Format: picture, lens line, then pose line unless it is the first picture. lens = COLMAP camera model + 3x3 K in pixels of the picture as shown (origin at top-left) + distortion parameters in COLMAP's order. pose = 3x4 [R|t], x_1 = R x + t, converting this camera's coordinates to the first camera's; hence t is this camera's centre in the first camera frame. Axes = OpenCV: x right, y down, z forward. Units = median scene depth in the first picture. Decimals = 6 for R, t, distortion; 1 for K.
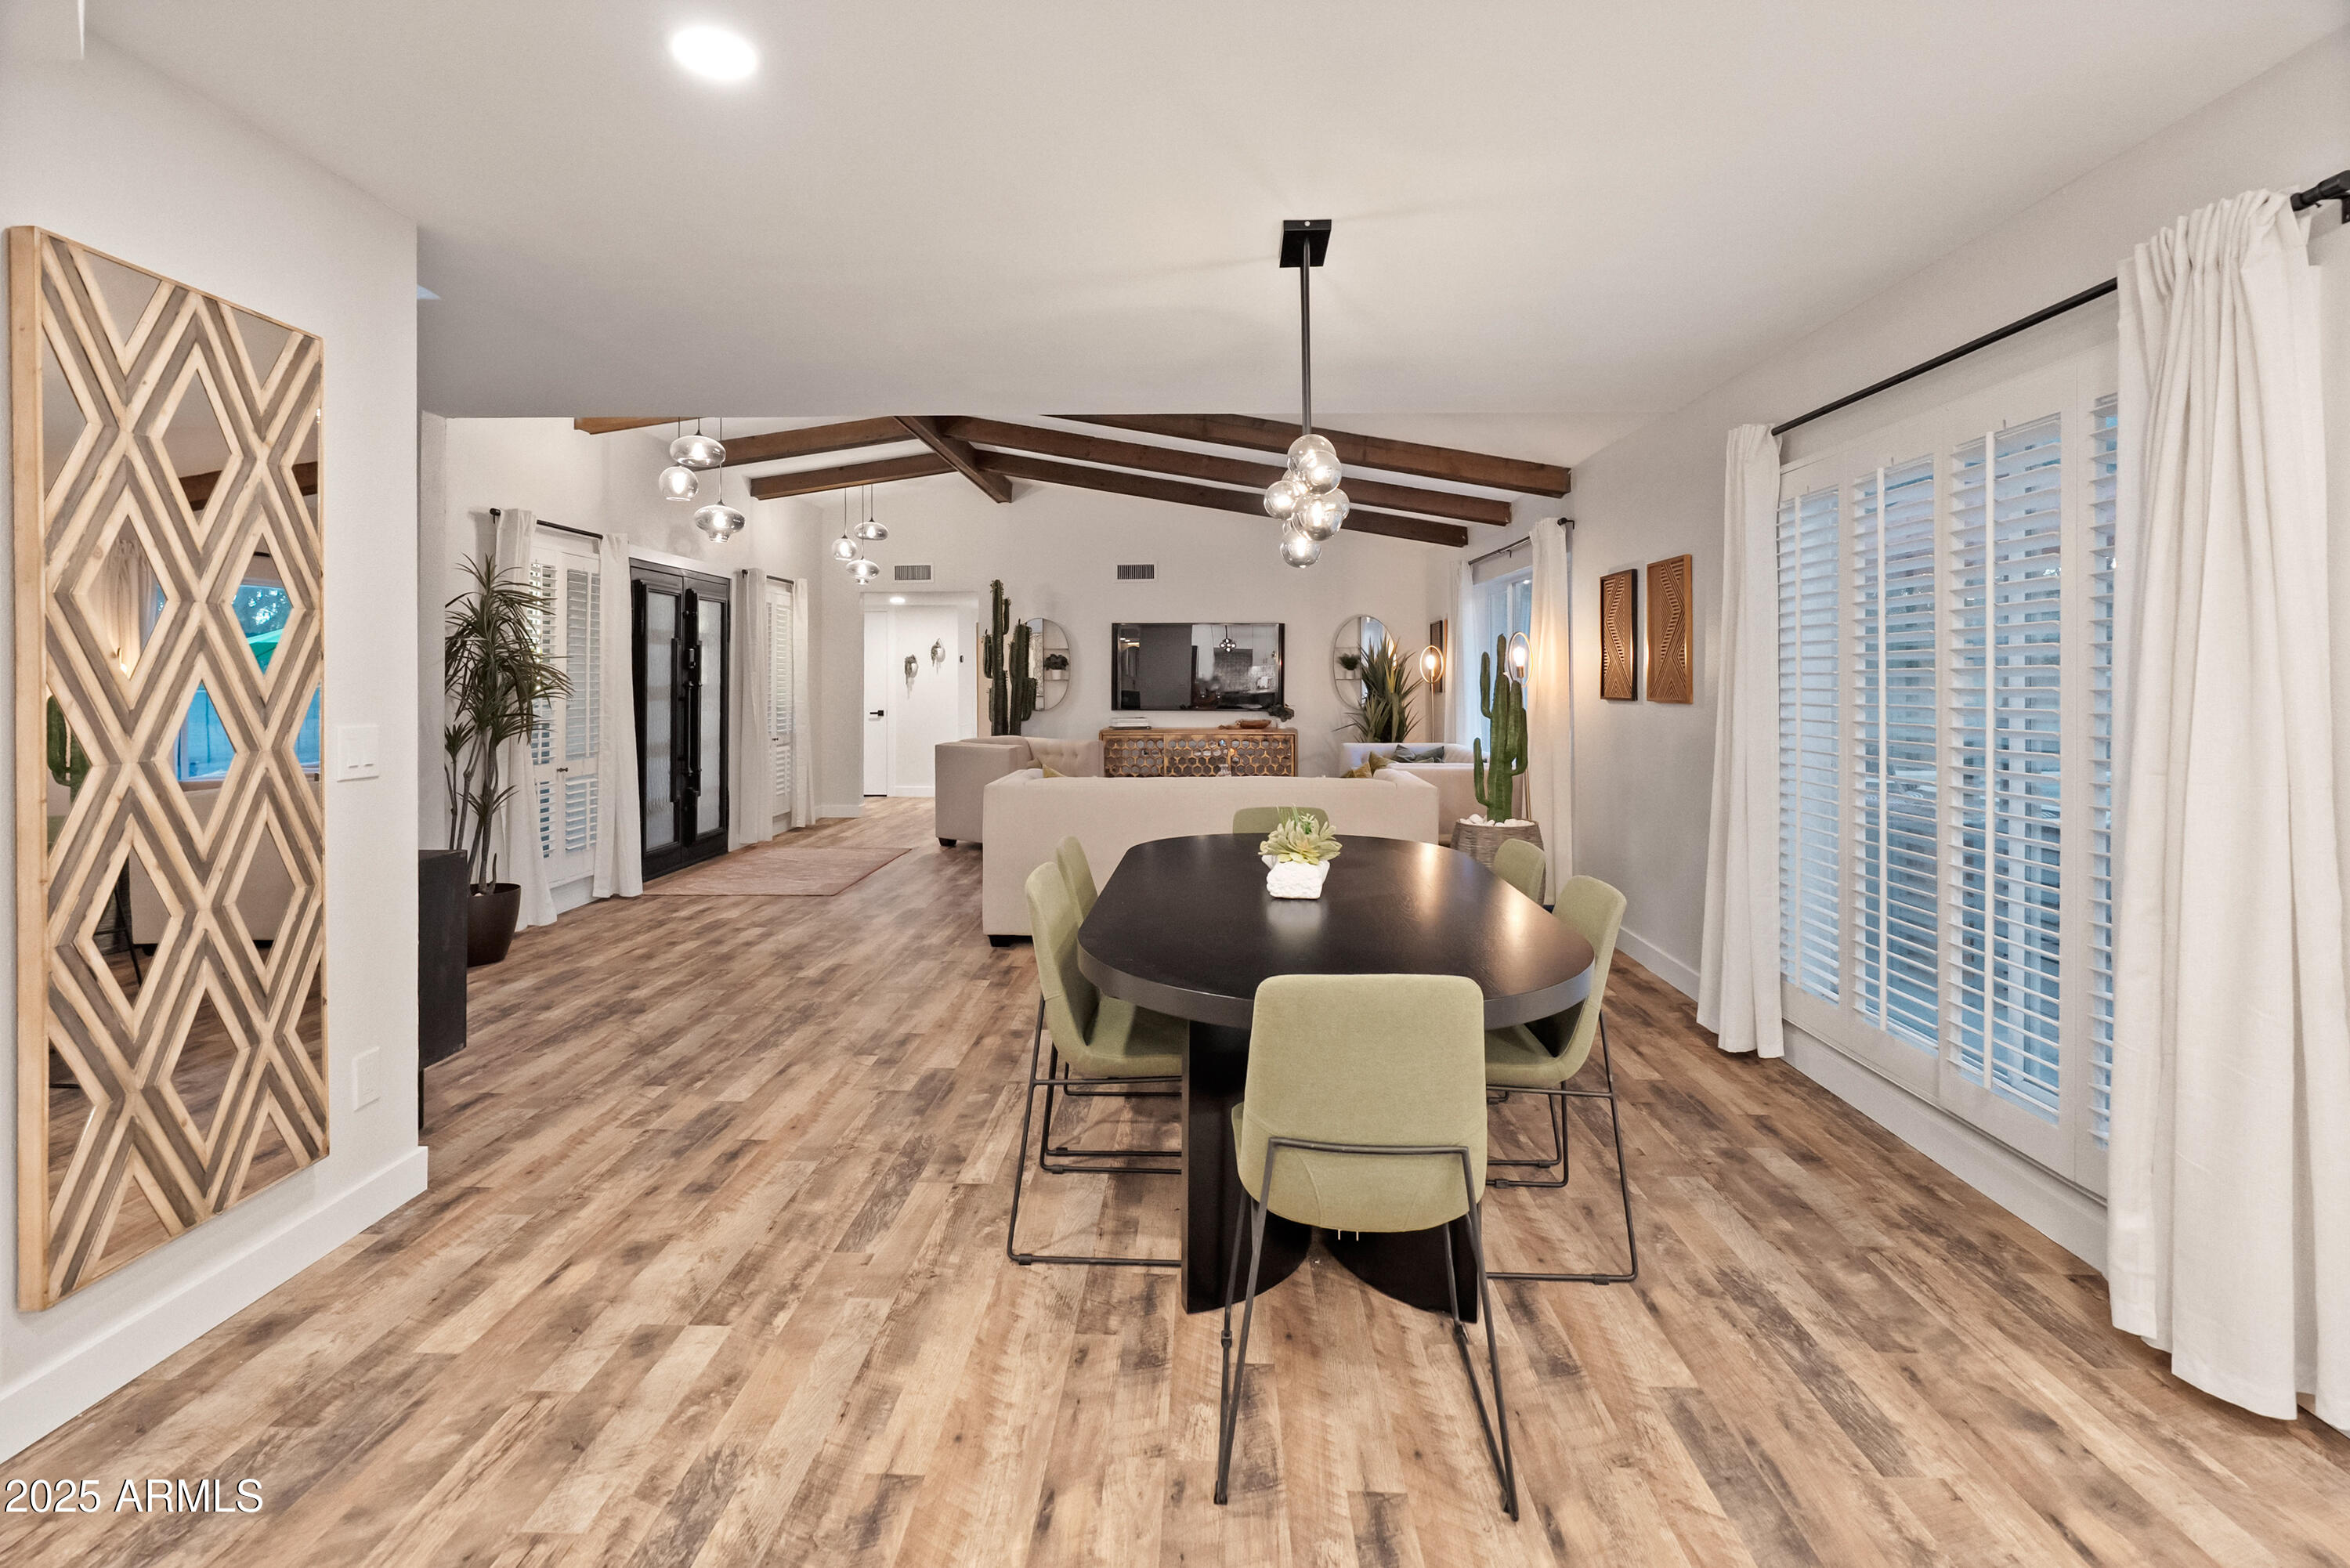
lens RADIAL K [[1109.9, 0, 1178.8], [0, 1109.9, 683.6], [0, 0, 1]] dist [-0.004484, 0.001760]
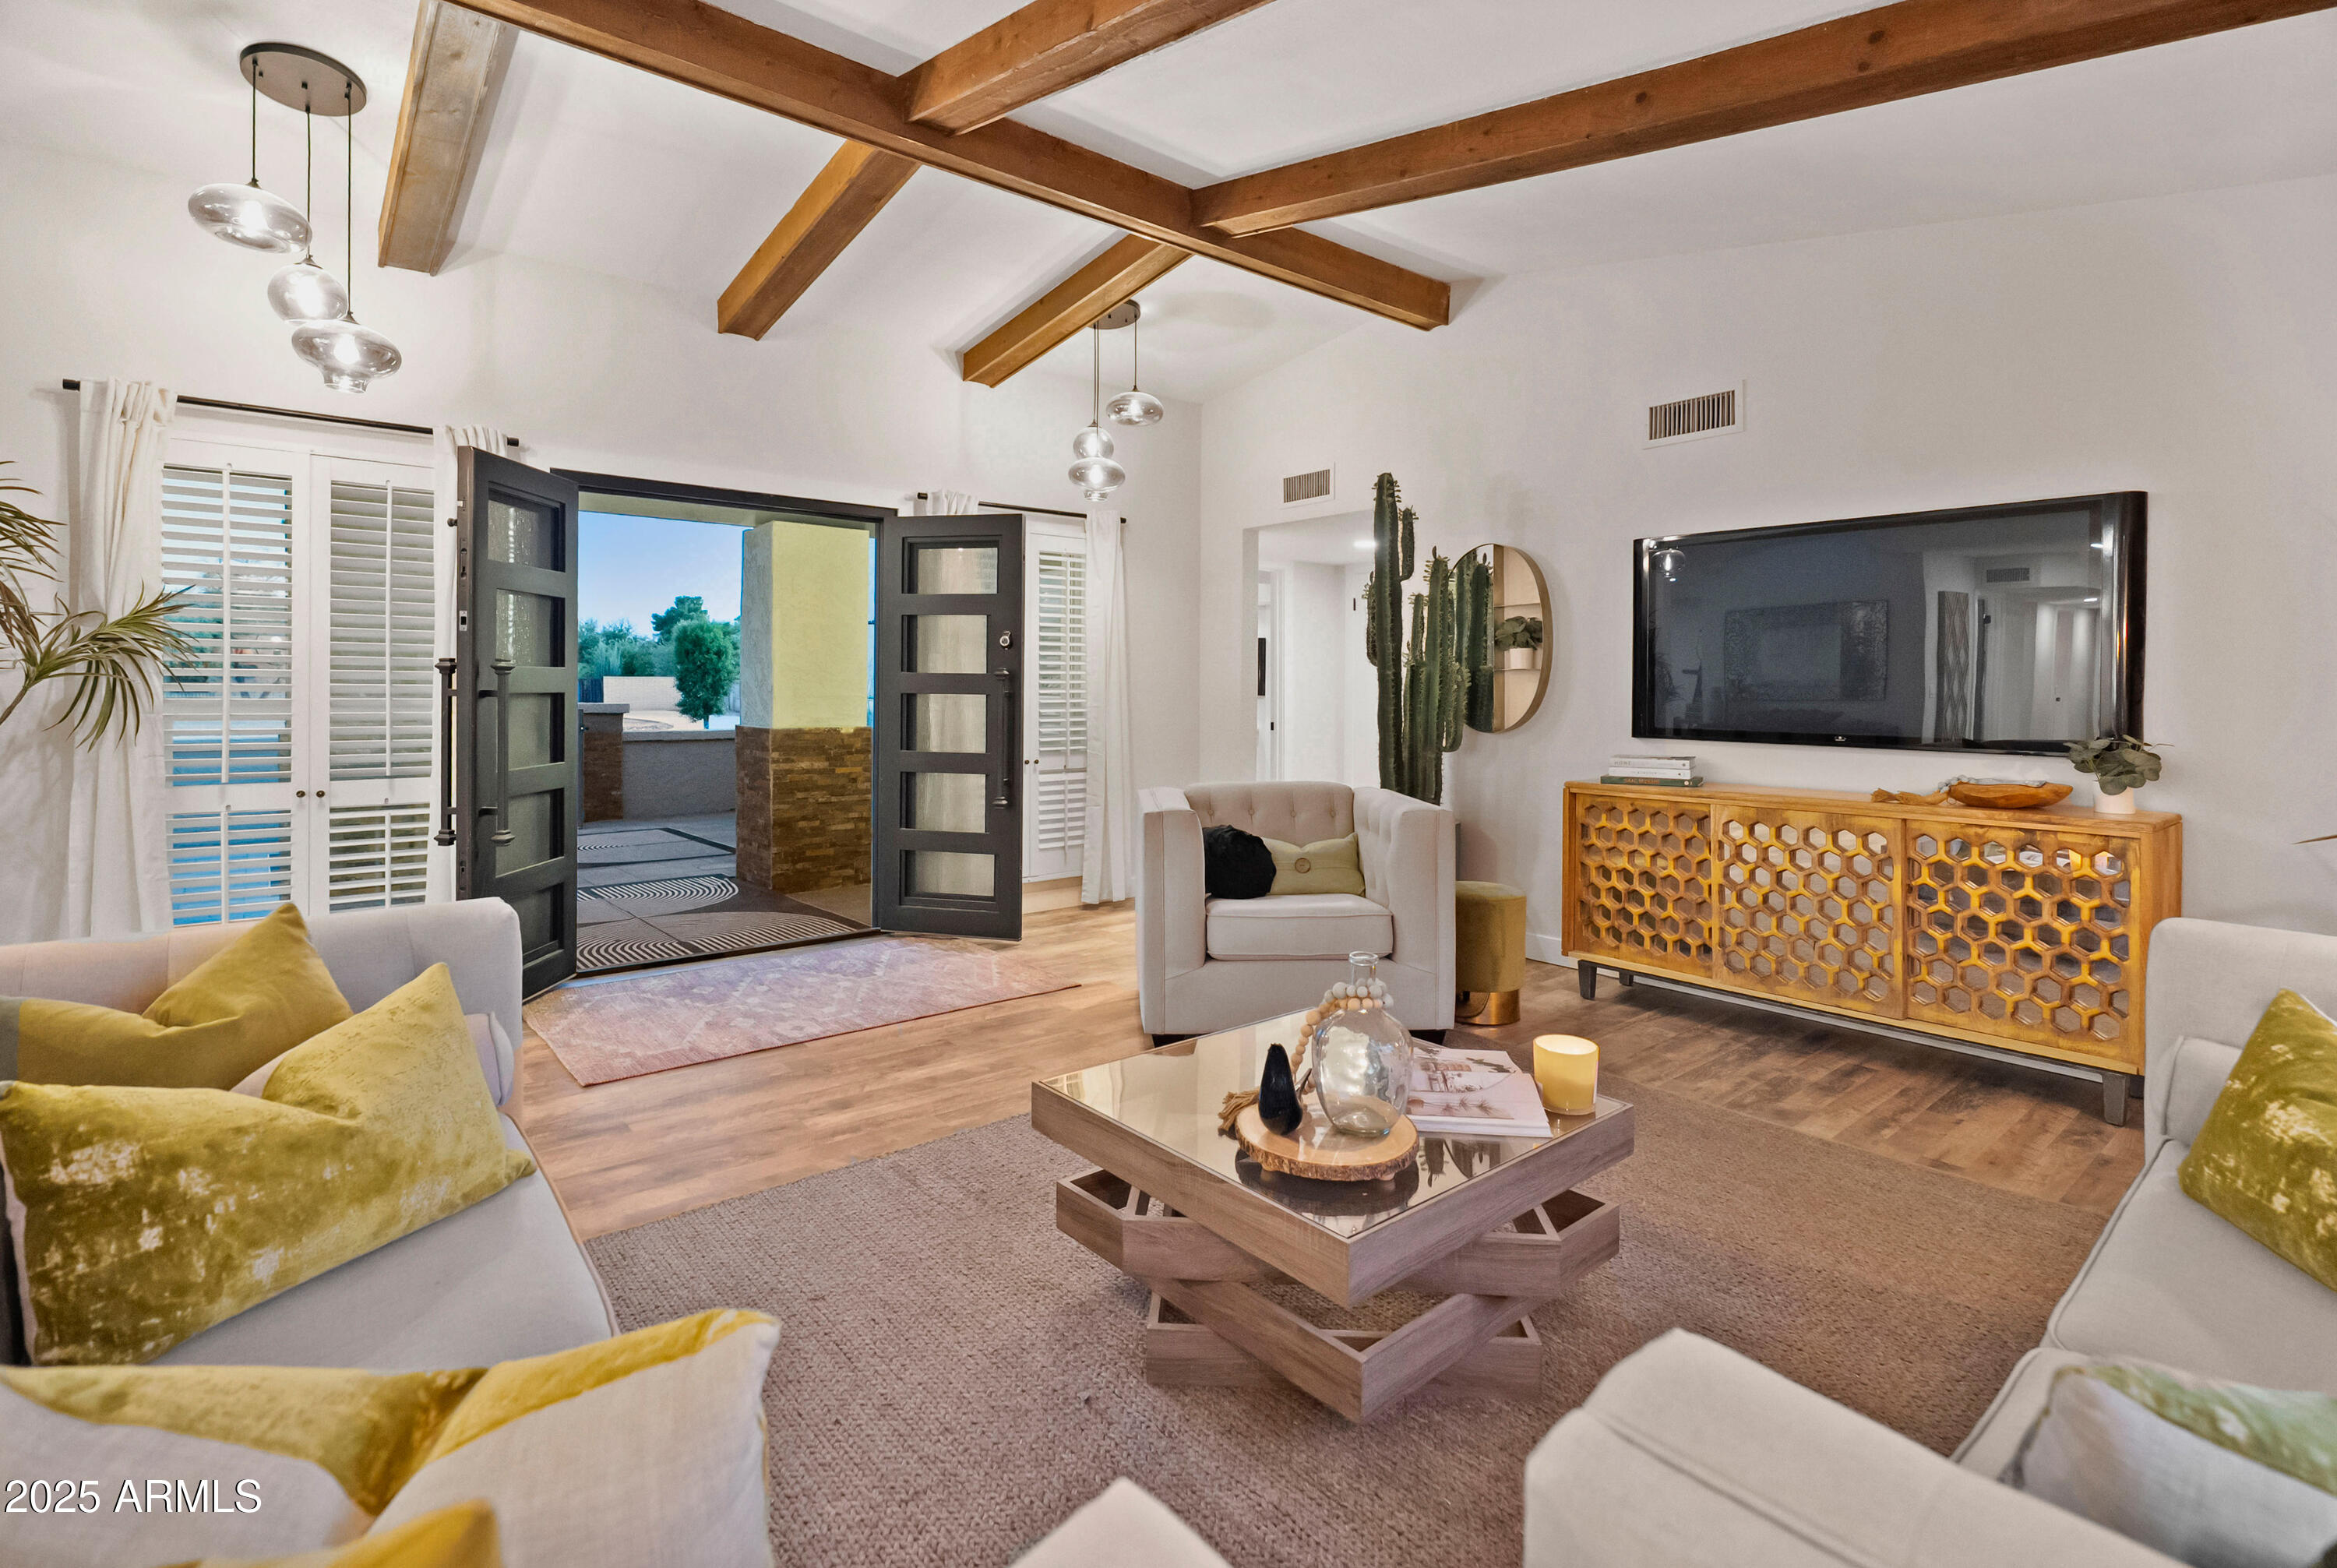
lens RADIAL K [[1103.8, 0, 1164.2], [0, 1103.8, 684.1], [0, 0, 1]] dist [-0.004484, 0.001760]
pose [[0.655332, 0.003234, -0.755334, 0.542982], [-0.011058, 0.999925, -0.005313, 0.027167], [0.755260, 0.011834, 0.655318, 2.084212]]
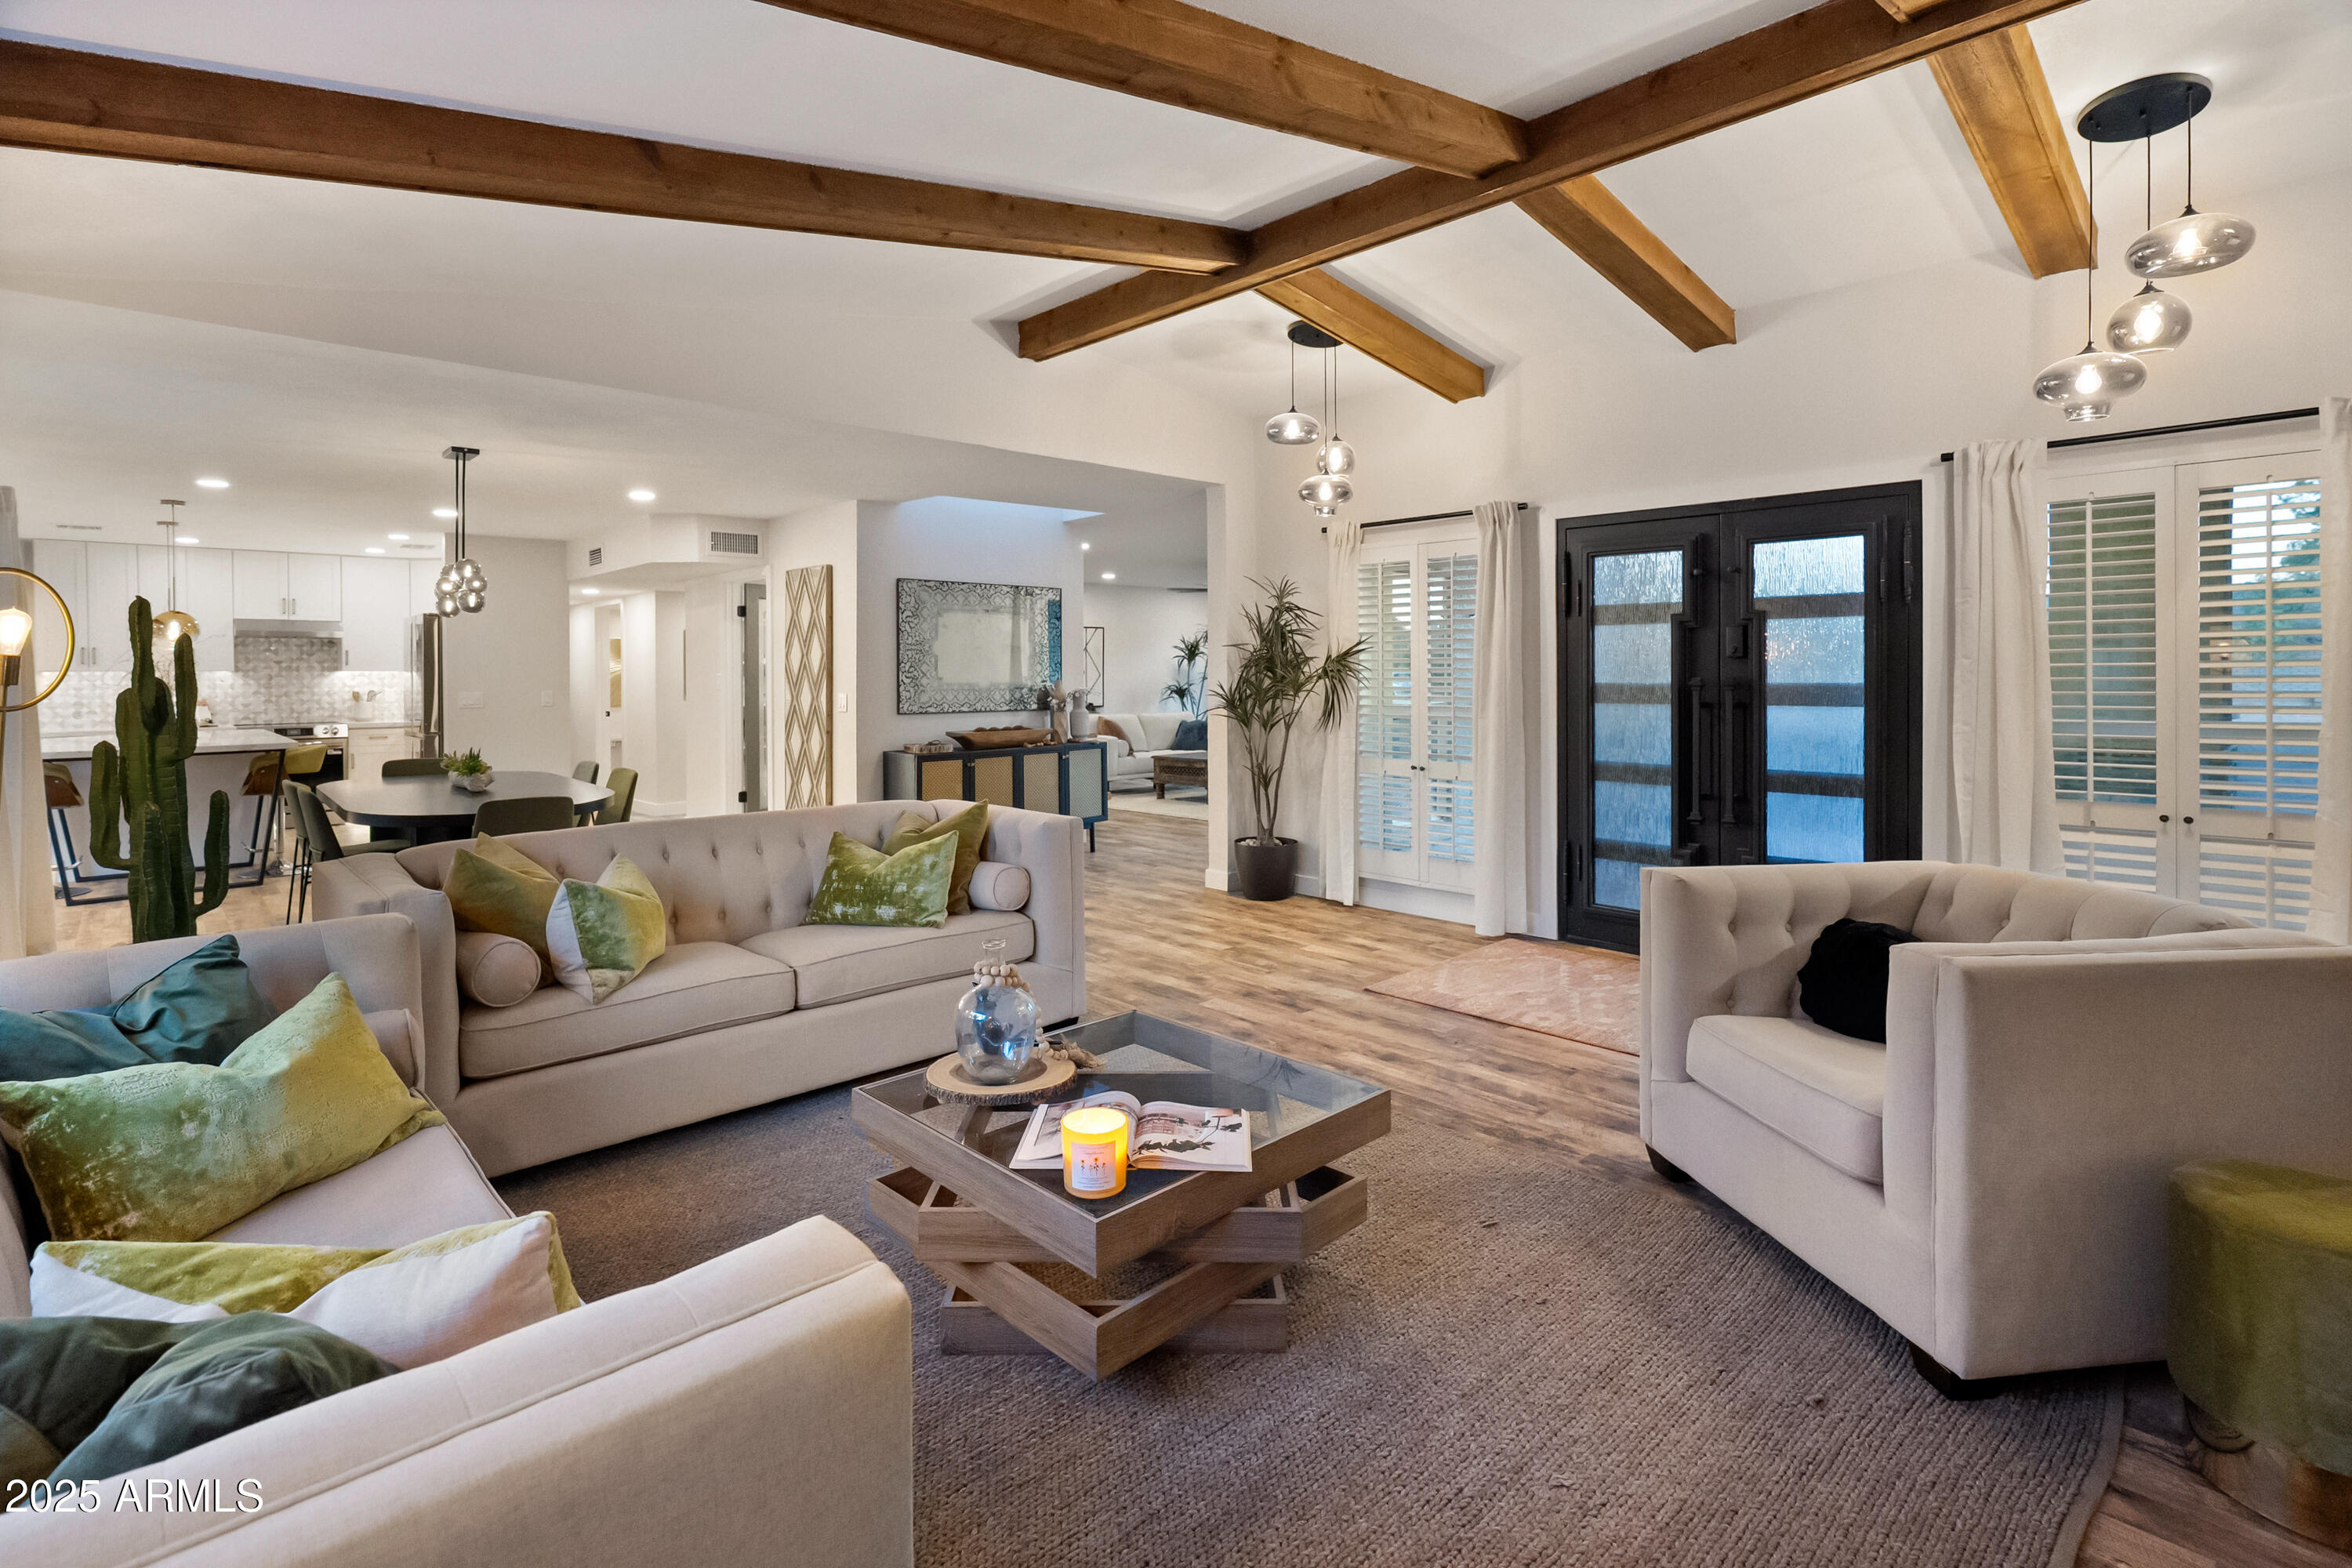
lens RADIAL K [[1110.9, 0, 1174.2], [0, 1110.9, 679.8], [0, 0, 1]] dist [-0.004484, 0.001760]
pose [[-0.705746, 0.005528, -0.708443, 0.632023], [0.001148, 0.999977, 0.006660, -0.012295], [0.708464, 0.003887, -0.705737, 3.361292]]
